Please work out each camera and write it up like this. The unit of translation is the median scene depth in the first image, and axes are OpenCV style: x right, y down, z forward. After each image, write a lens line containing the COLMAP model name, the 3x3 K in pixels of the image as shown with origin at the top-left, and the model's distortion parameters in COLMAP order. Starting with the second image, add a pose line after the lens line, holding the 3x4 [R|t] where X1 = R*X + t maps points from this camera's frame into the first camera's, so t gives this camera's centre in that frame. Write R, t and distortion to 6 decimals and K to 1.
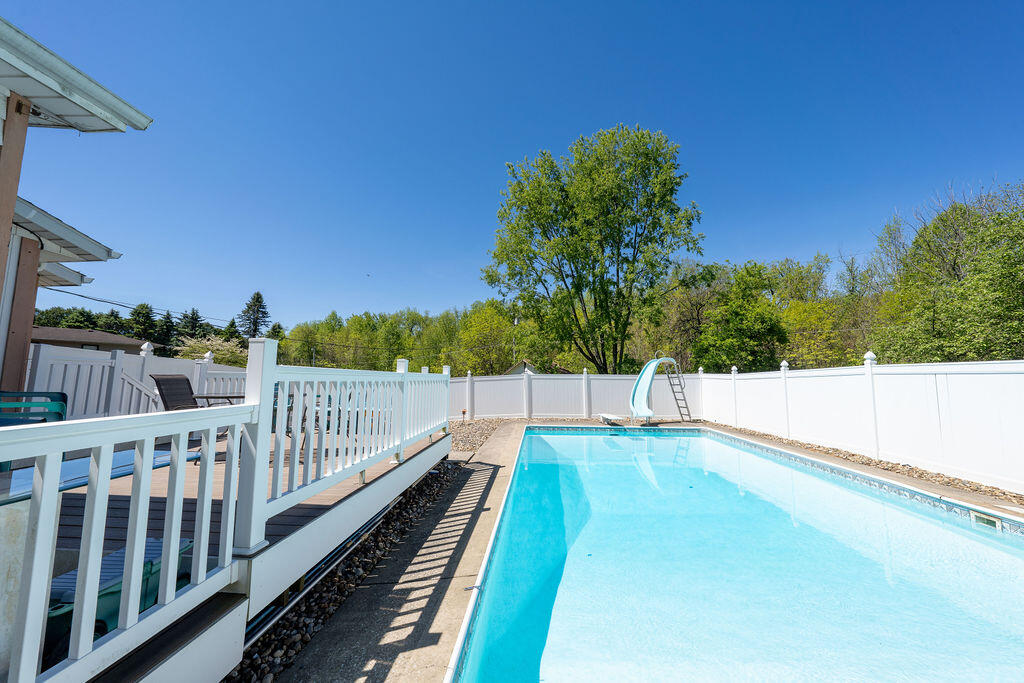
lens RADIAL K [[349.3, 0, 510.2], [0, 349.3, 343.4], [0, 0, 1]] dist [-0.000806, -0.000114]
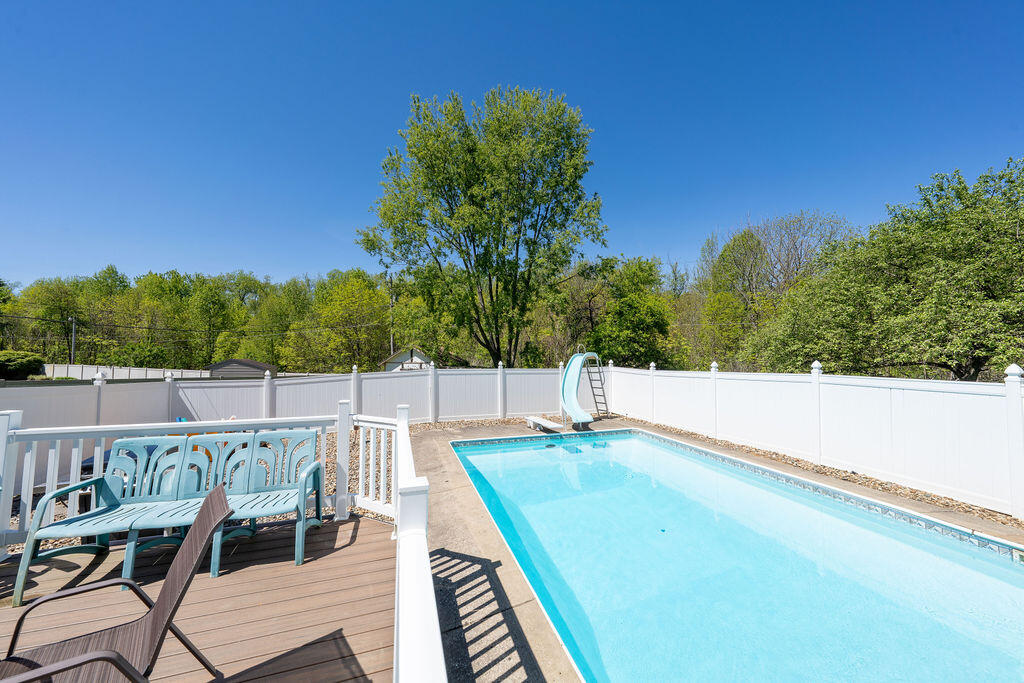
lens RADIAL K [[349.3, 0, 510.2], [0, 349.3, 343.4], [0, 0, 1]] dist [-0.000806, -0.000114]
pose [[0.927509, 0.012699, 0.373586, -0.061615], [-0.036530, 0.997718, 0.056777, -0.016792], [-0.372012, -0.066308, 0.925856, 0.124112]]
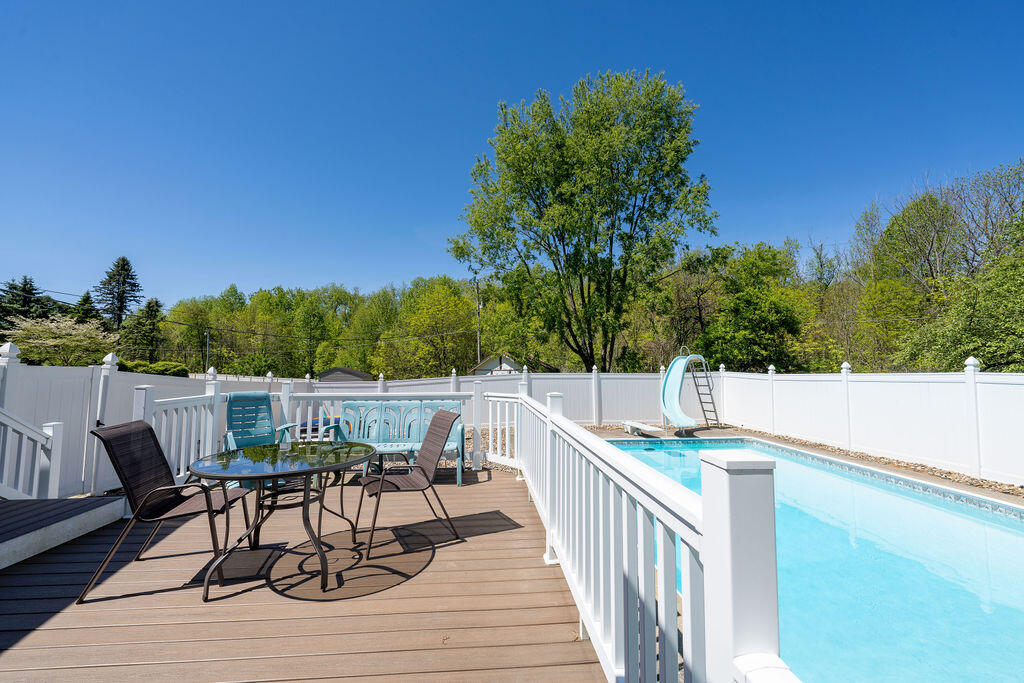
lens RADIAL K [[399.9, 0, 510.1], [0, 399.9, 344.3], [0, 0, 1]] dist [0.000004, -0.000354]
pose [[0.988807, 0.004312, 0.149137, -0.088077], [-0.010642, 0.999075, 0.041672, -0.012060], [-0.148819, -0.042793, 0.987938, 0.056934]]
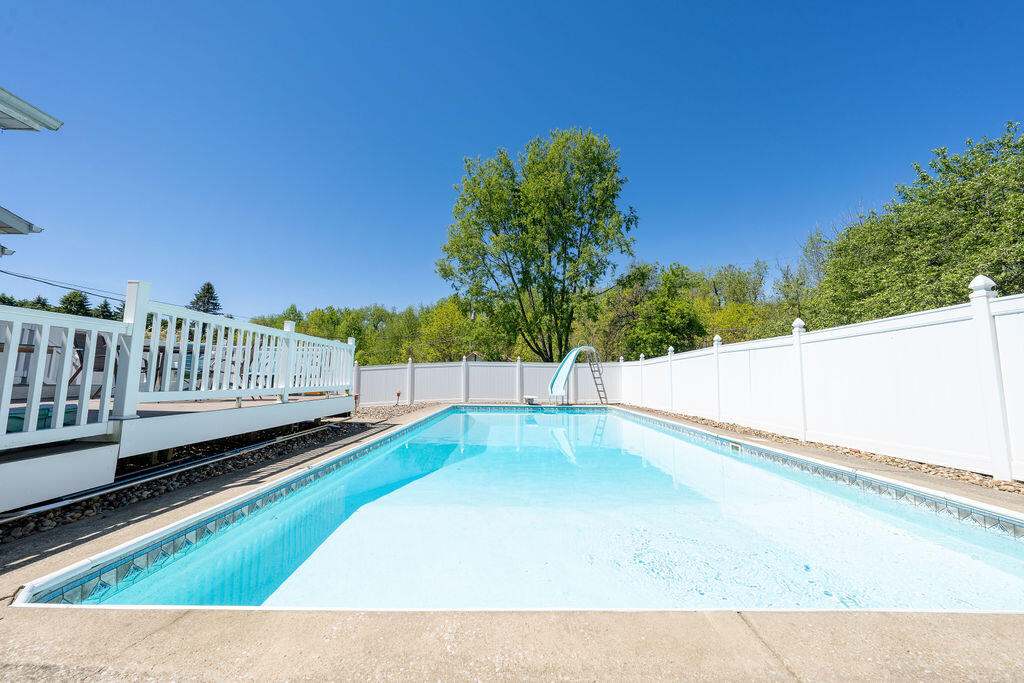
lens RADIAL K [[352.9, 0, 510.8], [0, 352.9, 344.0], [0, 0, 1]] dist [-0.002394, 0.000296]
pose [[0.996769, 0.014471, 0.079009, 0.069865], [-0.014651, 0.999891, 0.001709, 0.021264], [-0.078976, -0.002861, 0.996872, -0.056861]]
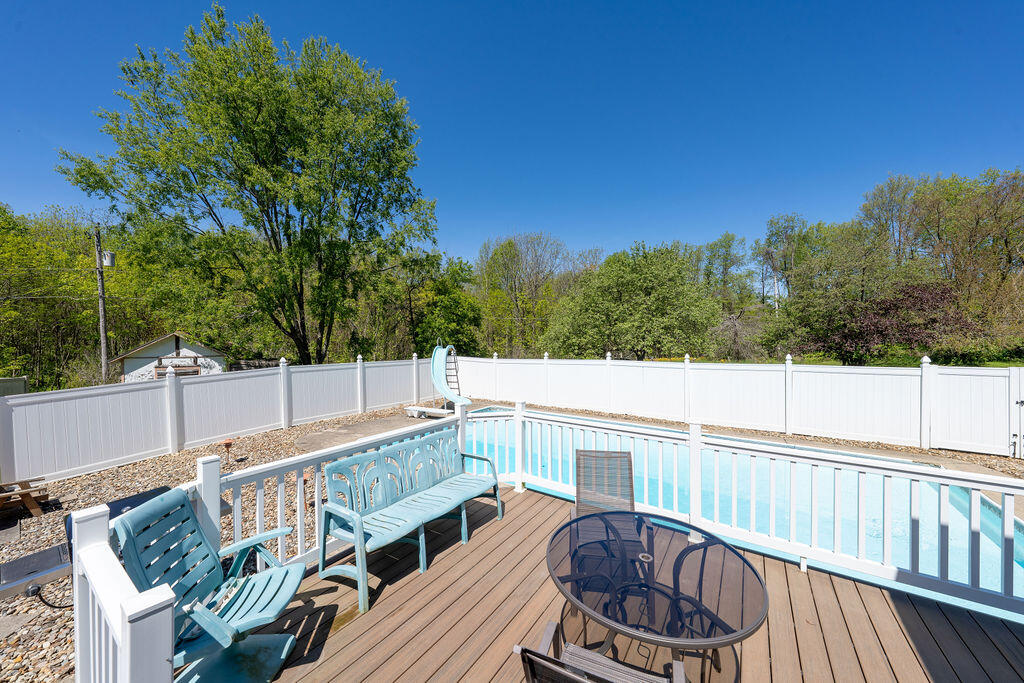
lens RADIAL K [[351.0, 0, 512.0], [0, 351.0, 341.5], [0, 0, 1]] dist [-0.000240, 0.000047]
pose [[0.505367, -0.007929, 0.862868, -0.226062], [-0.083121, 0.994860, 0.057824, -0.027997], [-0.858892, -0.100945, 0.502110, 0.174798]]
